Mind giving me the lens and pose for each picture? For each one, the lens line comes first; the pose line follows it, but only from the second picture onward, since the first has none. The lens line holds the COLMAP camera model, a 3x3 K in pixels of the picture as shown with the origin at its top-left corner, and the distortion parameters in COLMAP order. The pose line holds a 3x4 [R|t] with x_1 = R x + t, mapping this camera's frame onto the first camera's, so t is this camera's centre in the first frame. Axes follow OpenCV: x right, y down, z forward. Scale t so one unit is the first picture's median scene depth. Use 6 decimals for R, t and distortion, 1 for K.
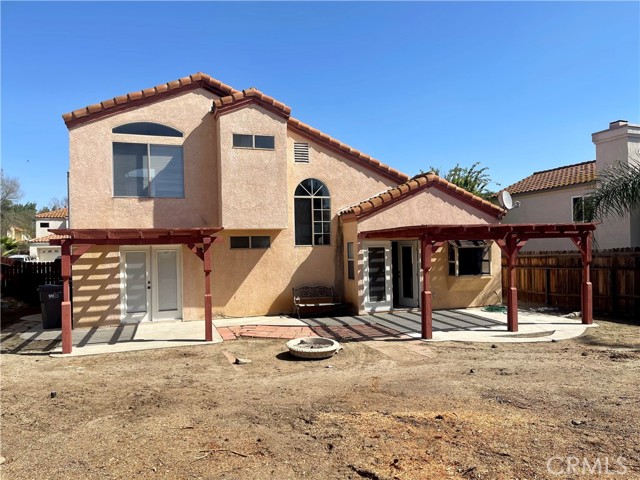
lens RADIAL K [[483.3, 0, 320.3], [0, 483.3, 244.6], [0, 0, 1]] dist [0.064814, -0.068644]
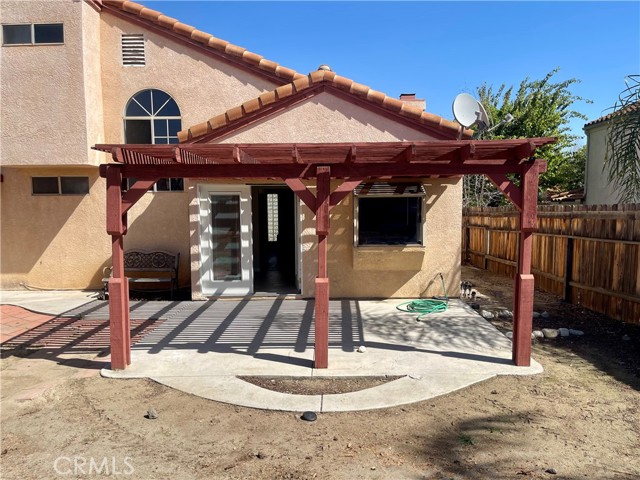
lens RADIAL K [[483.3, 0, 320.2], [0, 483.3, 243.9], [0, 0, 1]] dist [0.064814, -0.068644]
pose [[0.942095, 0.042050, -0.332698, 0.445976], [-0.010164, 0.995232, 0.097008, 0.006802], [0.335191, -0.088009, 0.938031, 0.447542]]
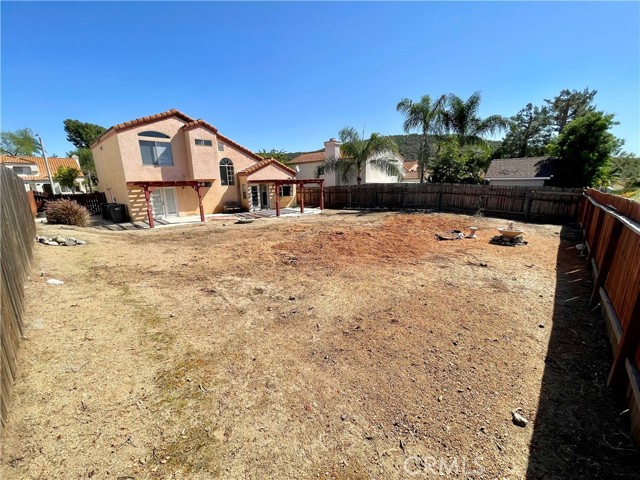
lens RADIAL K [[257.6, 0, 322.1], [0, 257.6, 240.3], [0, 0, 1]] dist [0.002290, 0.000334]
pose [[0.879199, -0.101663, 0.465481, -0.248614], [-0.007084, 0.974073, 0.226122, -0.028871], [-0.476401, -0.202104, 0.855684, -0.461992]]
